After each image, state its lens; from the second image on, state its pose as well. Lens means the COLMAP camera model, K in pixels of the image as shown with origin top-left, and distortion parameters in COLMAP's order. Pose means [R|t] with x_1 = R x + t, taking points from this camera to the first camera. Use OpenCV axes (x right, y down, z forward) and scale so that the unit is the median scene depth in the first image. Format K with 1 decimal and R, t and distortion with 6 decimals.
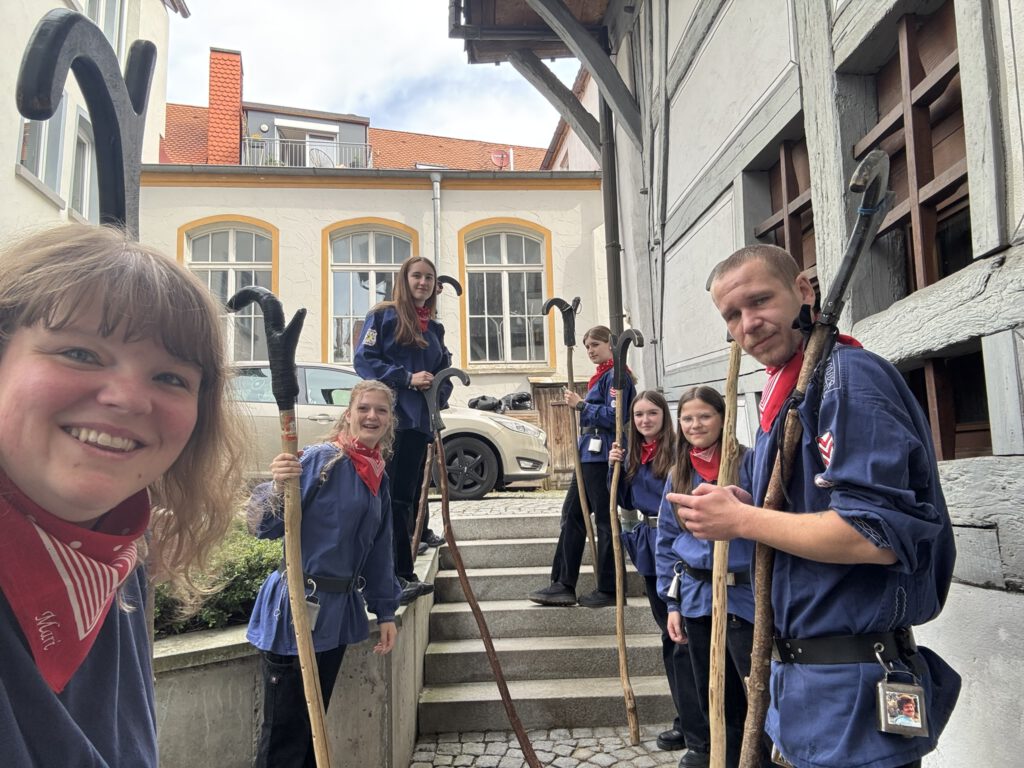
lens RADIAL K [[701.8, 0, 515.1], [0, 701.8, 388.0], [0, 0, 1]] dist [0.085984, -0.028244]
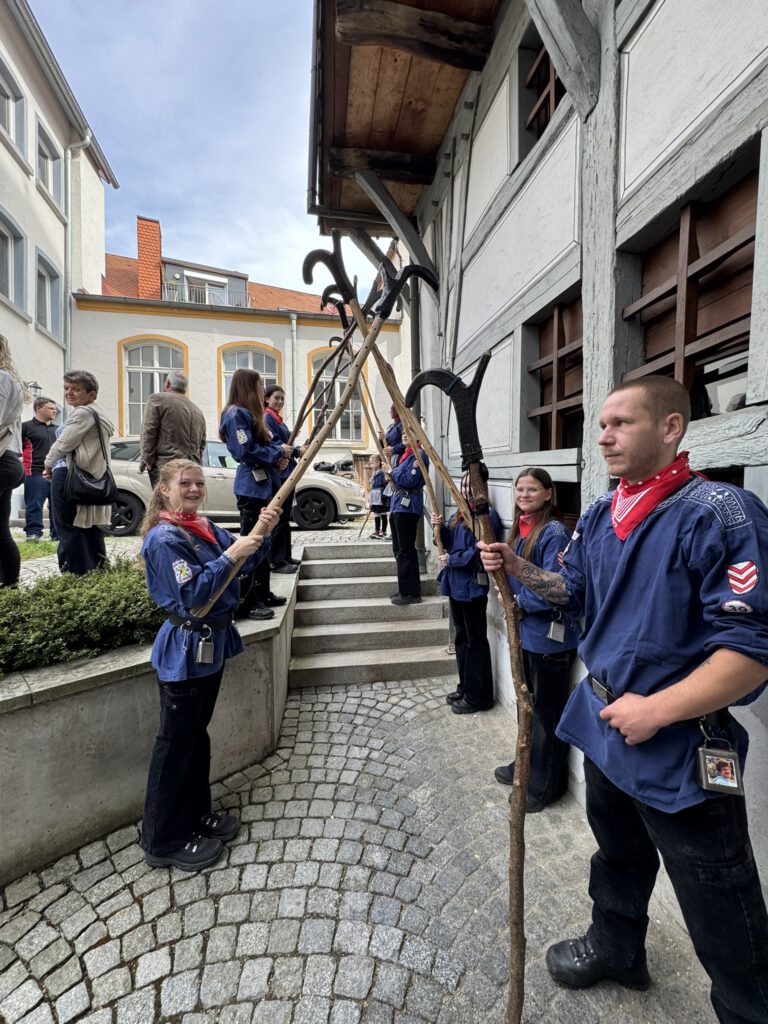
lens RADIAL K [[410.0, 0, 382.9], [0, 410.0, 508.6], [0, 0, 1]] dist [0.014249, 0.001779]
pose [[0.993663, 0.016787, 0.111136, -0.031047], [-0.031578, 0.990654, 0.132696, -0.027274], [-0.107870, -0.135365, 0.984906, 0.118468]]
